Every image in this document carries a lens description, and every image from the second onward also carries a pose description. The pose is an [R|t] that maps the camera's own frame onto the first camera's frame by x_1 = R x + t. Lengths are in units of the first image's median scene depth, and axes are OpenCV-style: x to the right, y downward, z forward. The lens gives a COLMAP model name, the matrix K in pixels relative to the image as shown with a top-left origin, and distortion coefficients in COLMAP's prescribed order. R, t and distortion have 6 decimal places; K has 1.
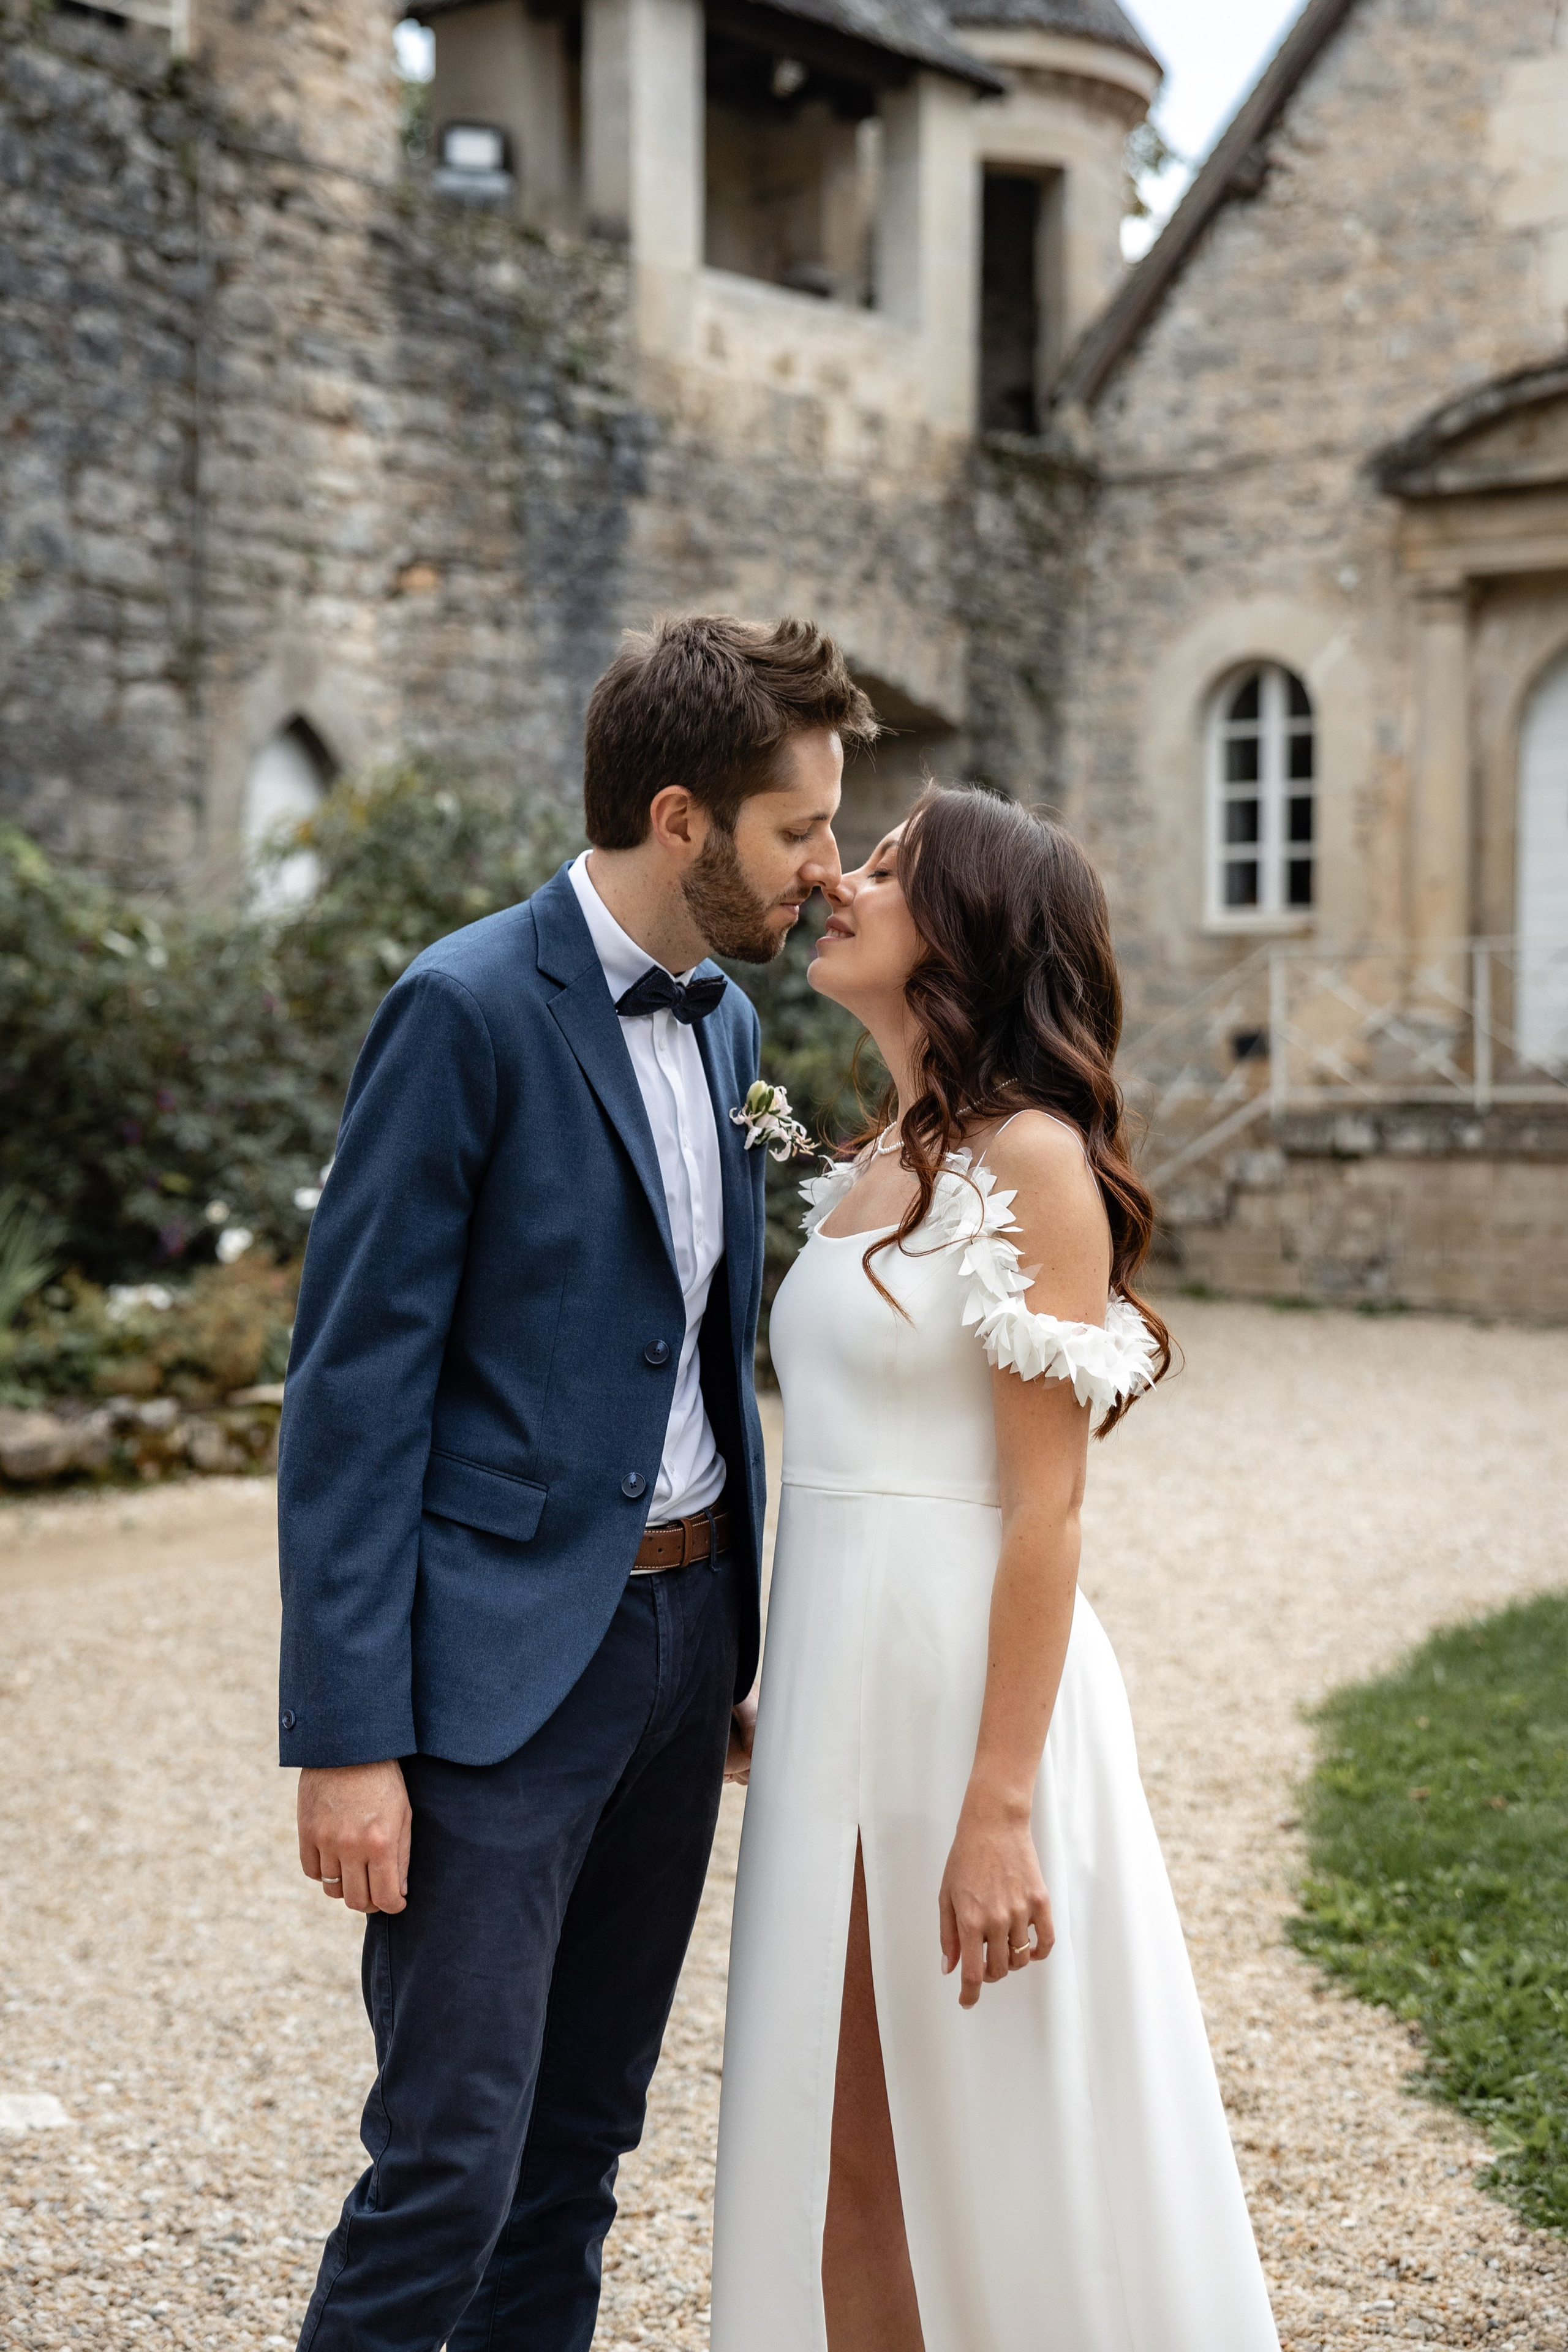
lens RADIAL K [[3518.2, 0, 798.1], [0, 3518.2, 1180.2], [0, 0, 1]] dist [-0.011262, 0.000000]
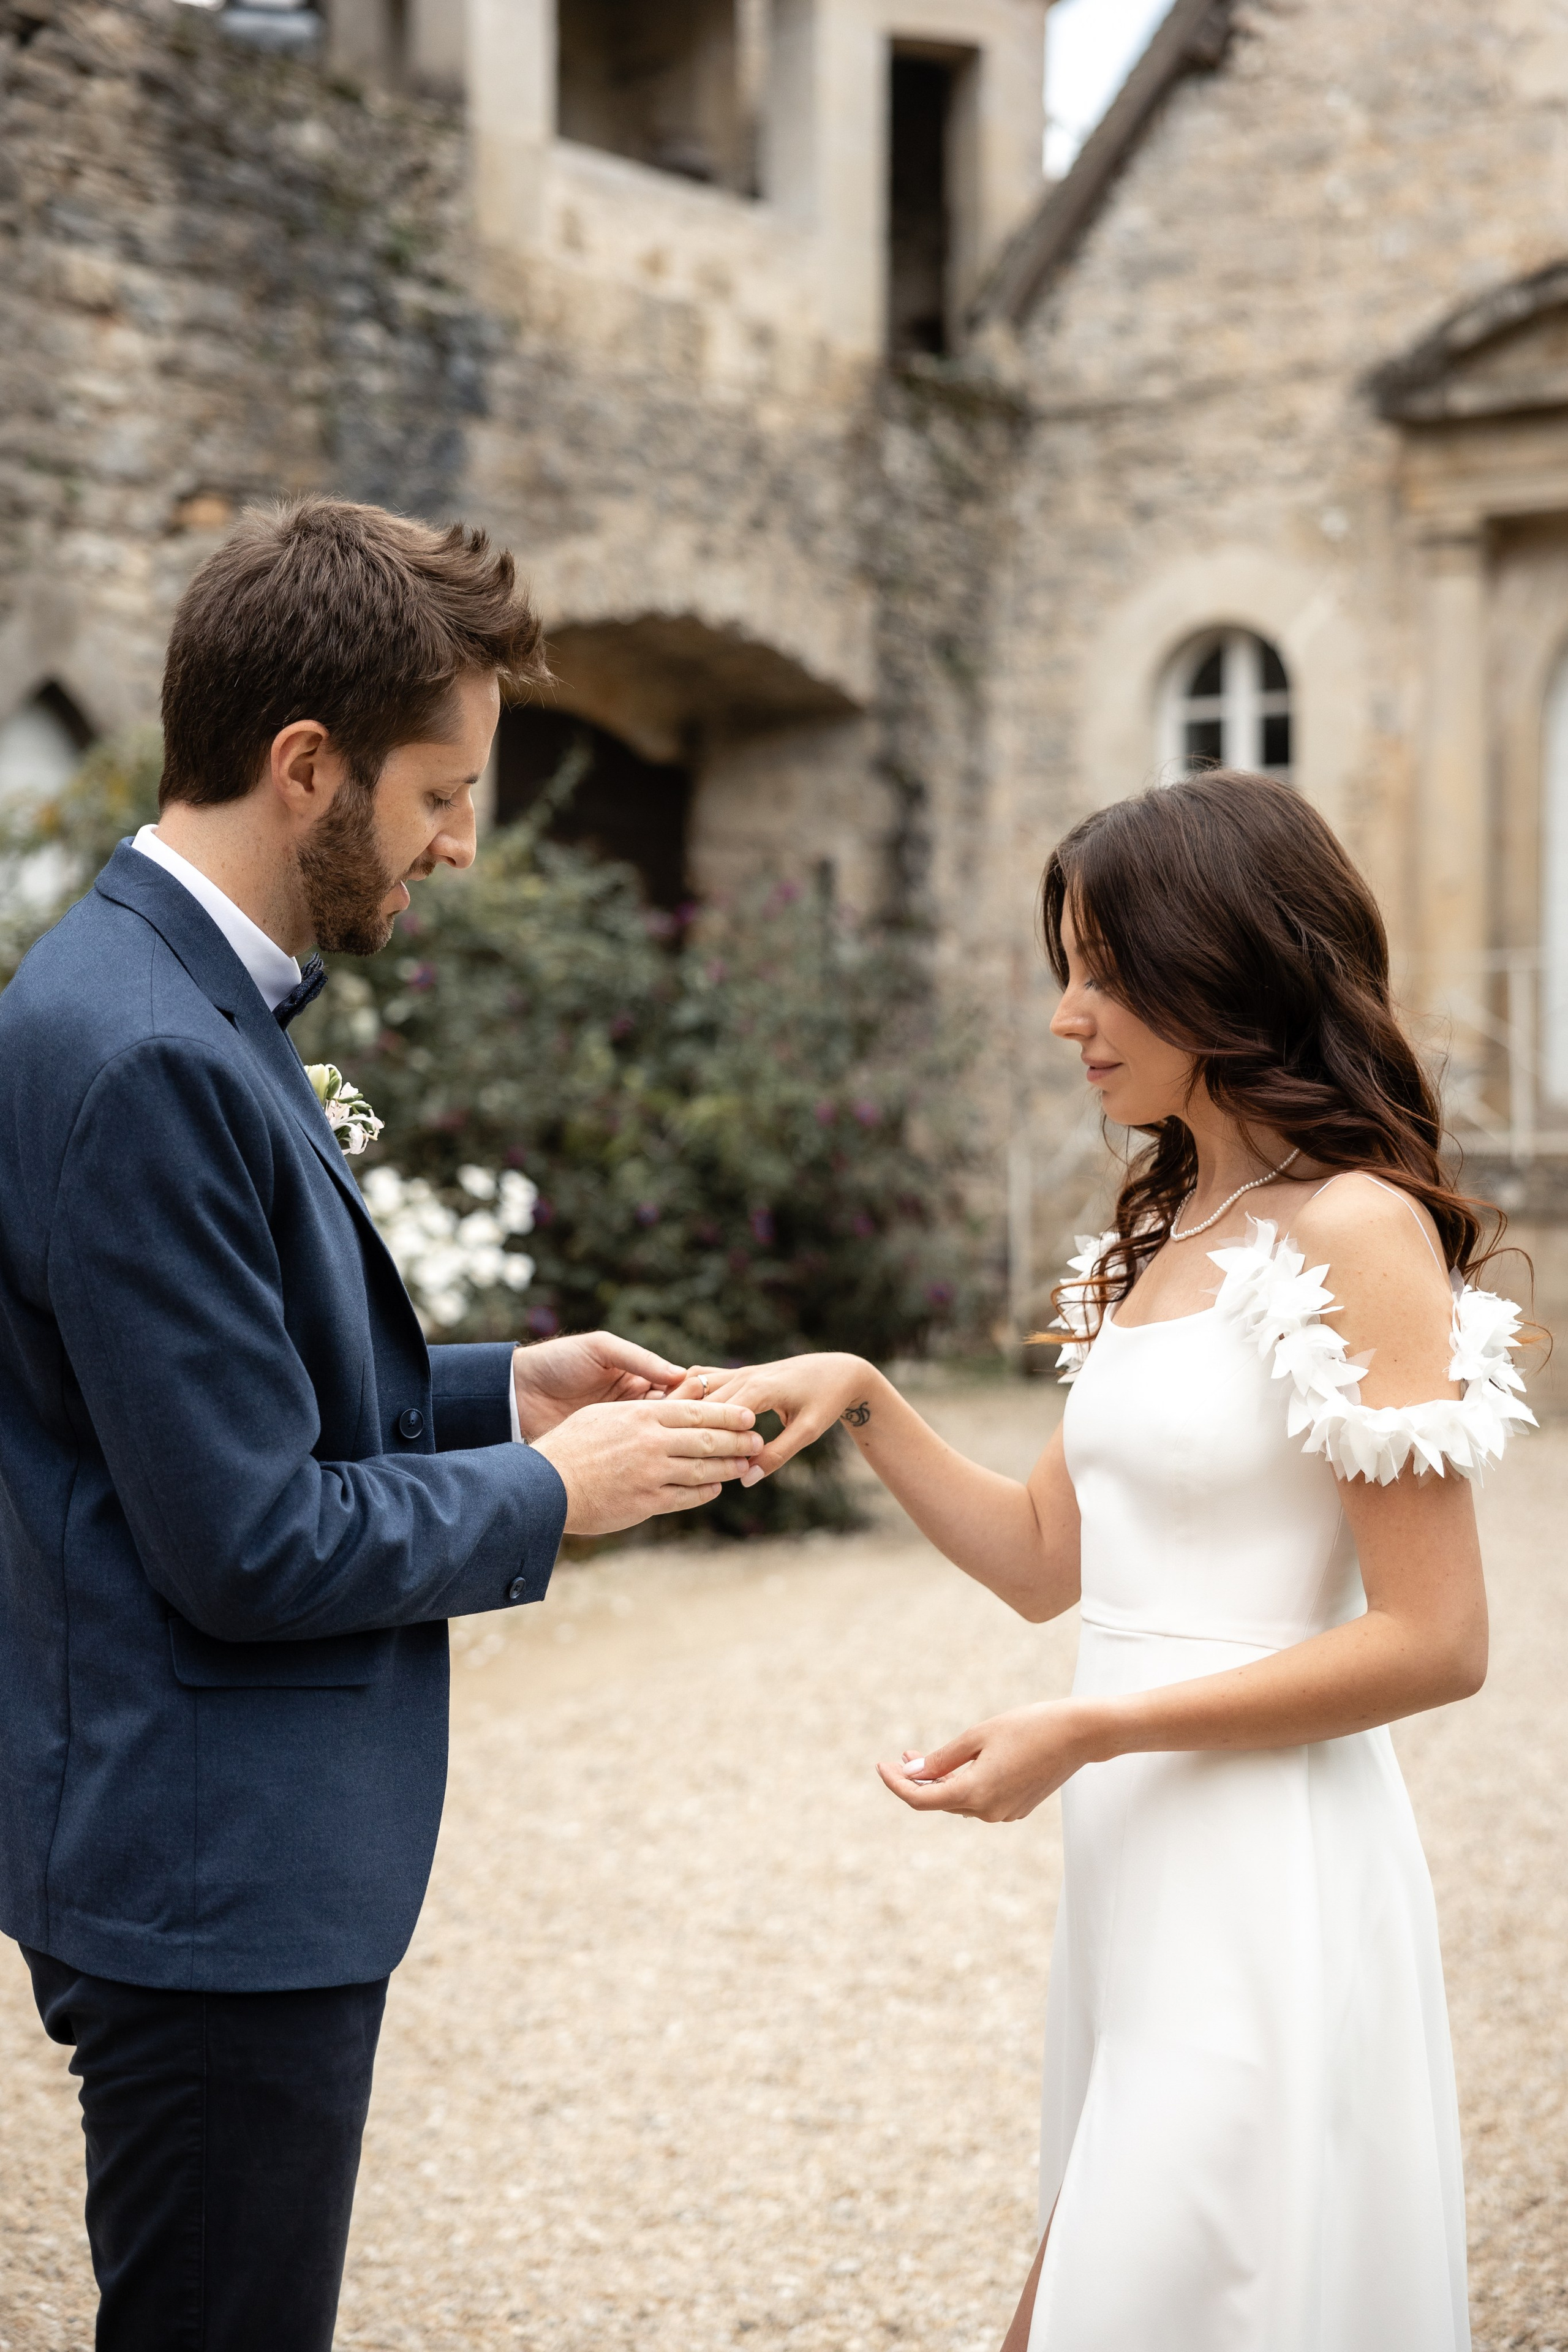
lens RADIAL K [[3750.6, 0, 848.0], [0, 3750.6, 1166.6], [0, 0, 1]] dist [0.002815, 0.000000]
pose [[0.998561, -0.007962, 0.053038, -0.007258], [0.008900, 0.999808, -0.017476, -0.004999], [-0.052889, 0.017923, 0.998440, 0.128721]]
